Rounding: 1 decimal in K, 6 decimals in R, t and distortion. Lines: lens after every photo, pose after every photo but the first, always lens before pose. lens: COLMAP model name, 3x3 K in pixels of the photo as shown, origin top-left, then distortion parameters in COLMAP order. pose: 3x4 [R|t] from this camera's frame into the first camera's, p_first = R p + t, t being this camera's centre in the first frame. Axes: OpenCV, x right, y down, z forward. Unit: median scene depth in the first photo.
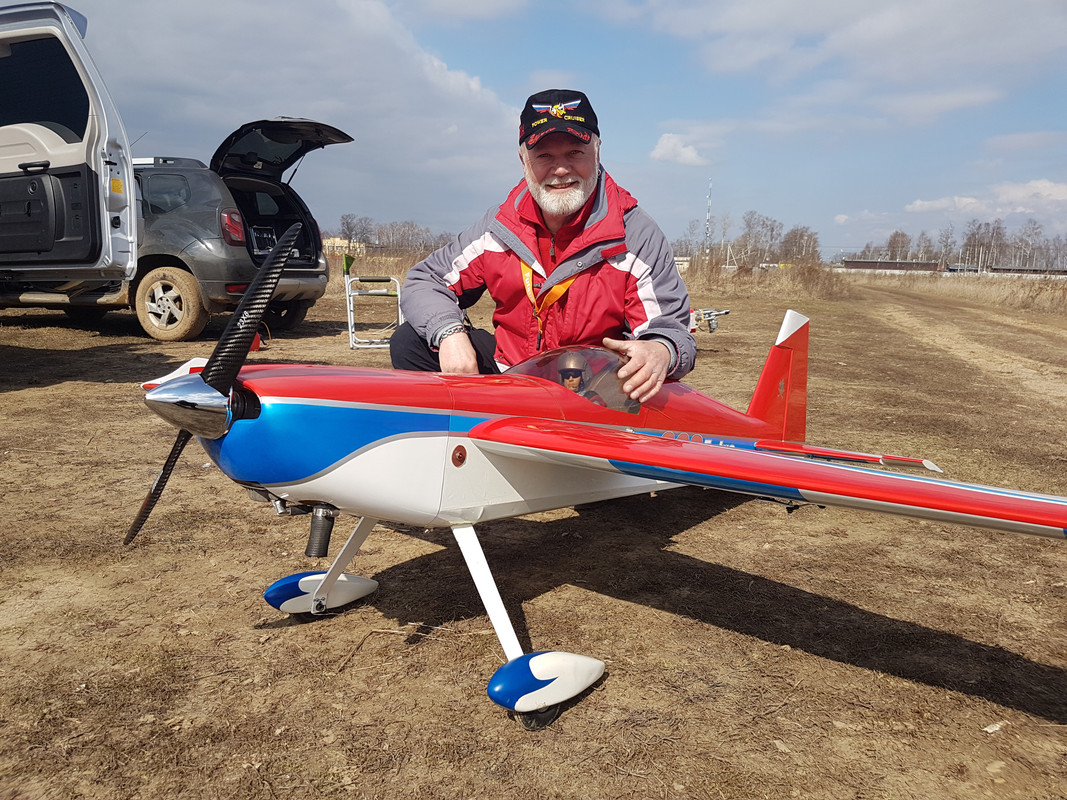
lens RADIAL K [[814.5, 0, 533.5], [0, 814.5, 400.0], [0, 0, 1]] dist [-0.035238, -0.004970]
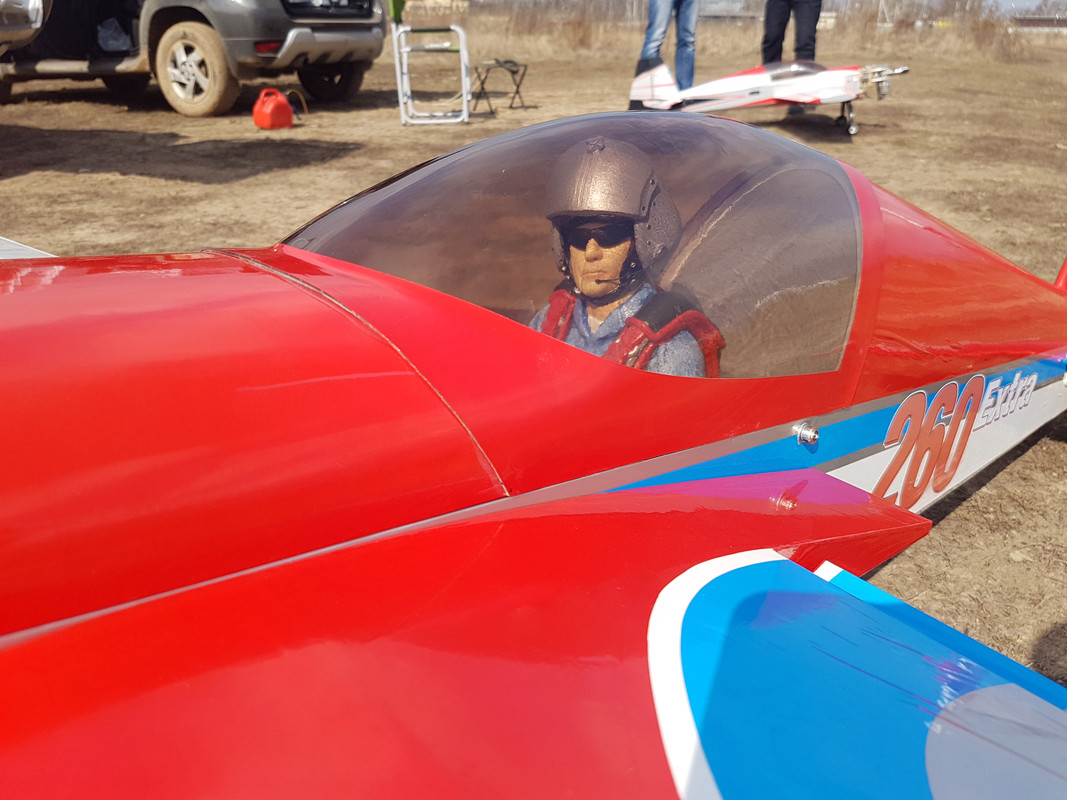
lens RADIAL K [[814.5, 0, 533.5], [0, 814.5, 400.0], [0, 0, 1]] dist [-0.035238, -0.004970]
pose [[0.990217, 0.039615, -0.133796, 0.015702], [-0.002864, 0.964423, 0.264348, -0.011922], [0.139508, -0.261379, 0.955101, 0.177226]]
